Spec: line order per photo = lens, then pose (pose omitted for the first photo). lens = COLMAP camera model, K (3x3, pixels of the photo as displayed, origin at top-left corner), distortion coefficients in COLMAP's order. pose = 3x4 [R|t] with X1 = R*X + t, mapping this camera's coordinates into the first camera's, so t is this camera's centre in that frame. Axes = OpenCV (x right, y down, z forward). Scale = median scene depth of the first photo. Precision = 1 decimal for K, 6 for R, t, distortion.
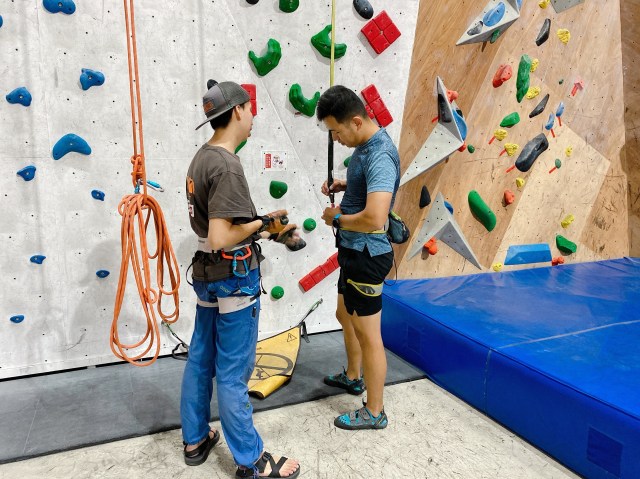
lens RADIAL K [[491.3, 0, 320.1], [0, 491.3, 240.6], [0, 0, 1]] dist [0.004698, 0.012038]
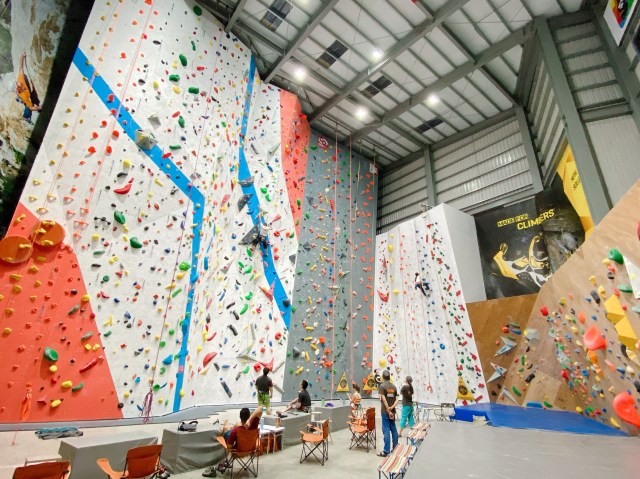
lens RADIAL K [[335.6, 0, 315.0], [0, 335.6, 235.6], [0, 0, 1]] dist [0.026155, -0.026230]
pose [[0.244398, -0.328992, -0.912159, 3.148226], [-0.167134, 0.912315, -0.373829, 0.103137], [0.955163, 0.243815, 0.167982, -1.619974]]
